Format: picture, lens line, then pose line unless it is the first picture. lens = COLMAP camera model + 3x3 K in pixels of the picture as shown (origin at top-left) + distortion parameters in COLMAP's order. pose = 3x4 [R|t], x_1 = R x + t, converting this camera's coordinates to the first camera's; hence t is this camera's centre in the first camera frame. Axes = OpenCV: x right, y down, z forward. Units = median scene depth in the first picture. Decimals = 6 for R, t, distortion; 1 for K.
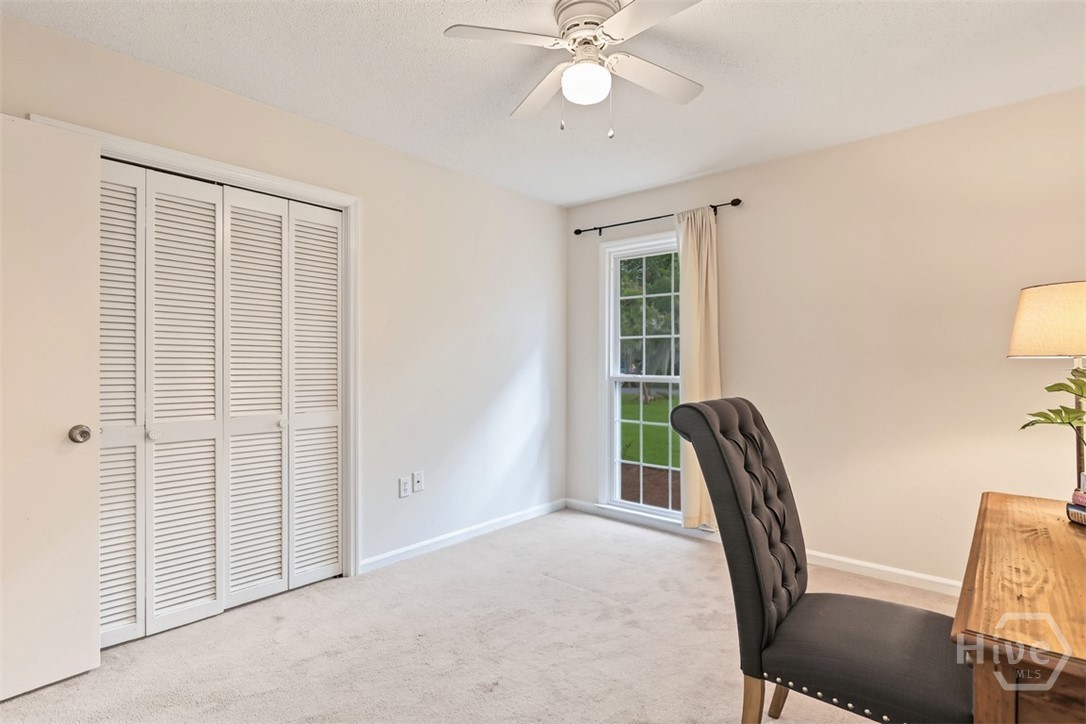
lens RADIAL K [[510.6, 0, 529.3], [0, 510.6, 364.4], [0, 0, 1]] dist [-0.002508, 0.000160]
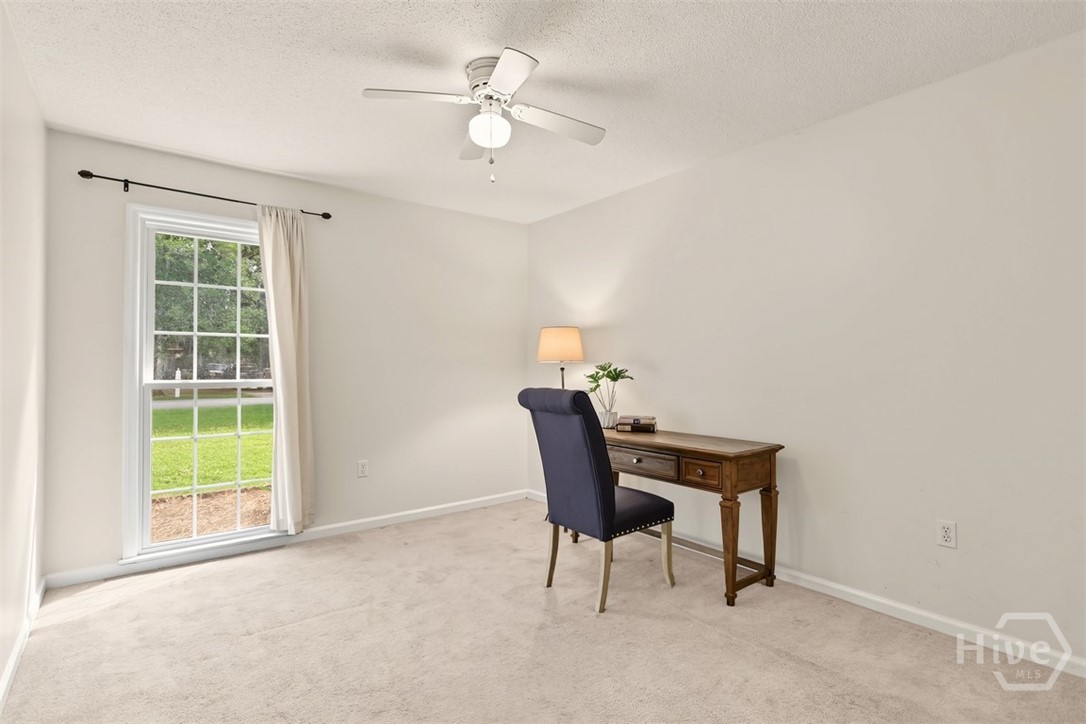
lens RADIAL K [[510.6, 0, 529.3], [0, 510.6, 364.4], [0, 0, 1]] dist [-0.002508, 0.000160]
pose [[0.230275, -0.000386, 0.973126, -0.503331], [0.005813, 0.999983, -0.000979, -0.001369], [-0.973108, 0.005883, 0.230273, 0.314391]]
